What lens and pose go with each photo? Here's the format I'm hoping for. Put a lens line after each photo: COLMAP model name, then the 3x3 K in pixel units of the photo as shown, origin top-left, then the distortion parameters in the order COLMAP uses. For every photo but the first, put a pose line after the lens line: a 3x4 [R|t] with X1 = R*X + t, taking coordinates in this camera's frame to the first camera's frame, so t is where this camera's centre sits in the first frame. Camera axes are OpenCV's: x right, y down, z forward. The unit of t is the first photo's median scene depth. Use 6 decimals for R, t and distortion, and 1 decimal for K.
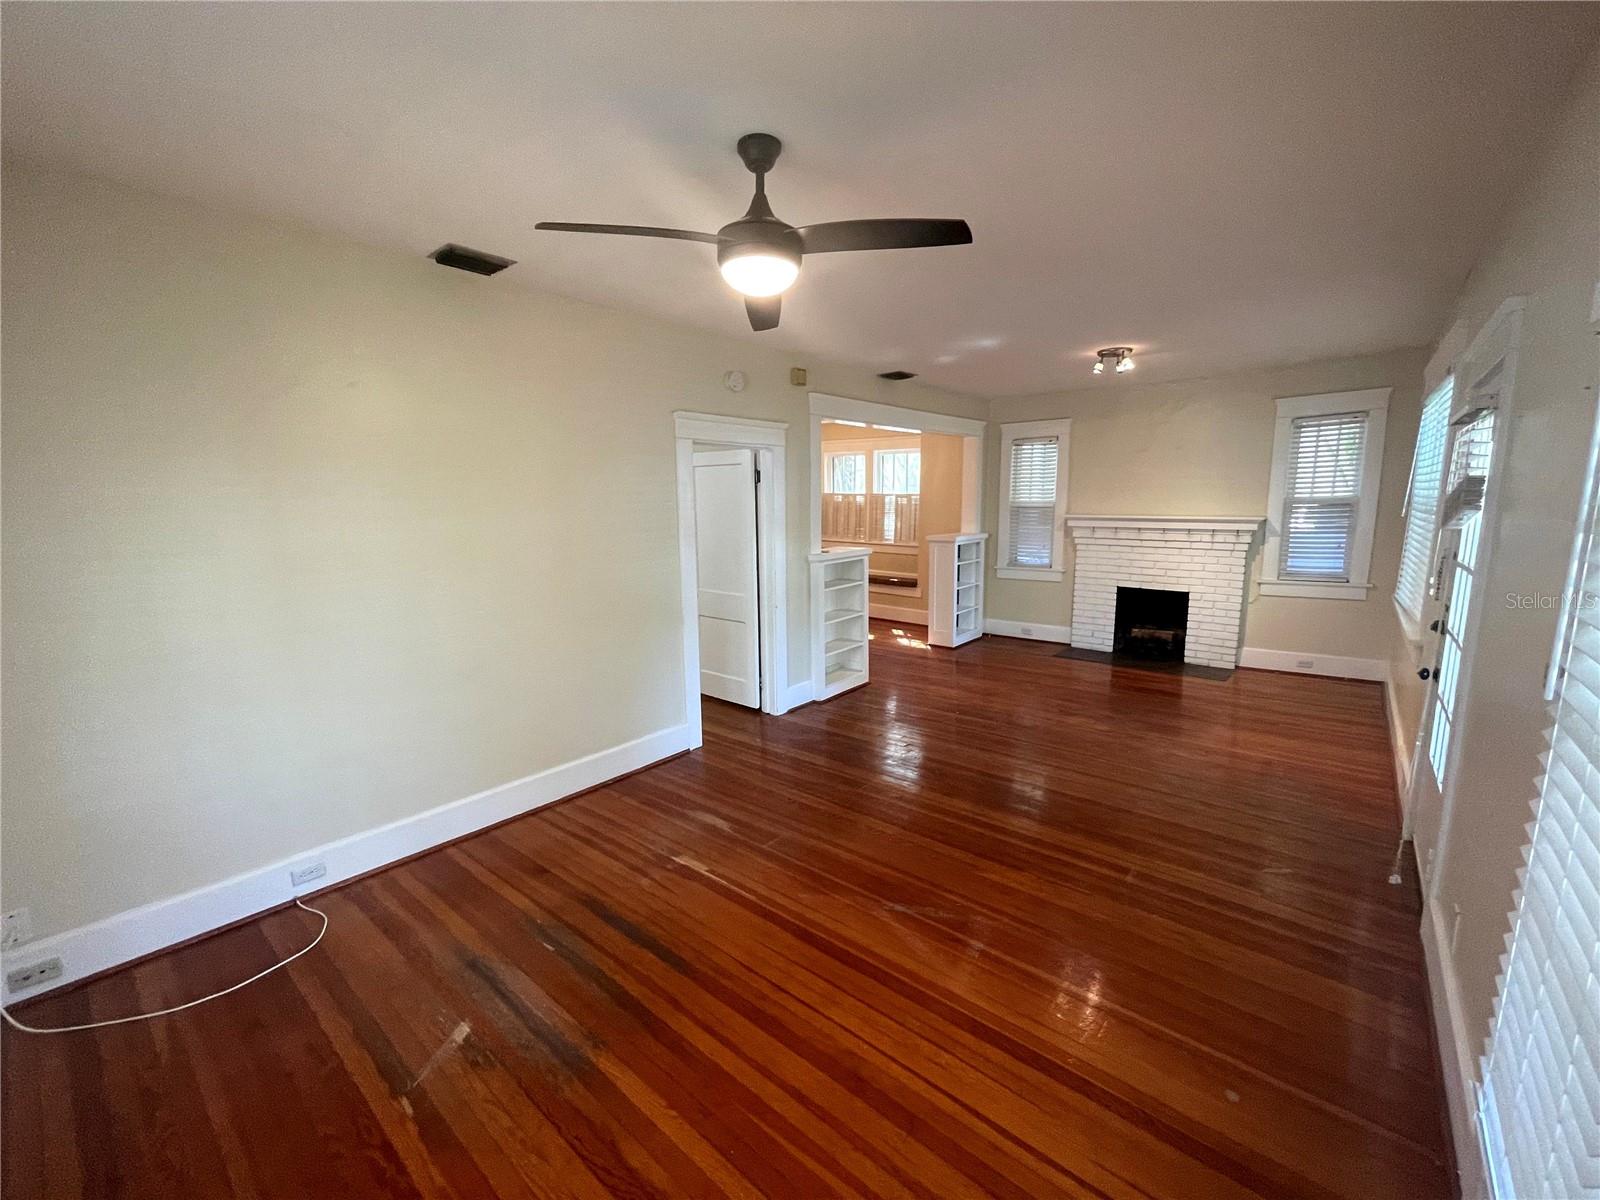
lens RADIAL K [[651.7, 0, 796.7], [0, 651.7, 597.9], [0, 0, 1]] dist [-0.003301, 0.000164]
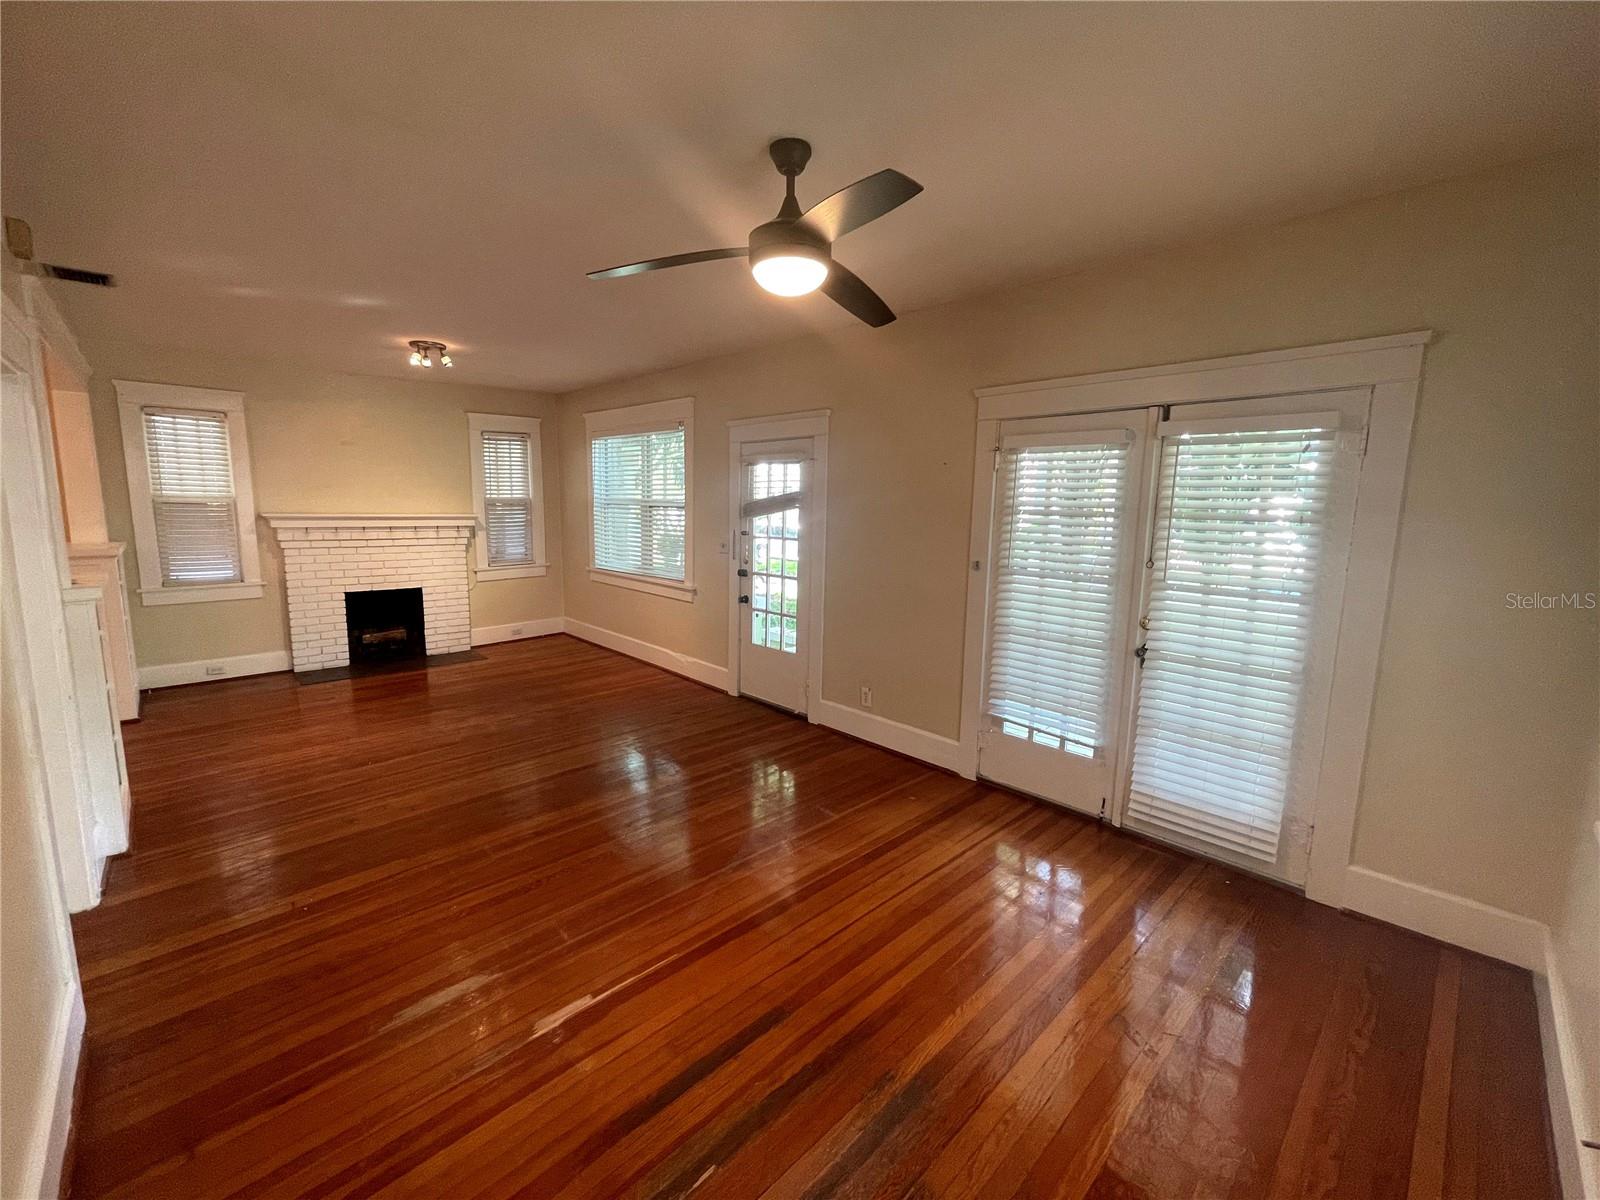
lens RADIAL K [[651.7, 0, 795.1], [0, 651.7, 602.3], [0, 0, 1]] dist [-0.003301, 0.000164]
pose [[0.104455, -0.139235, 0.984735, -0.369065], [0.131709, 0.983367, 0.125071, -0.038150], [-0.985770, 0.116634, 0.121056, 0.303647]]
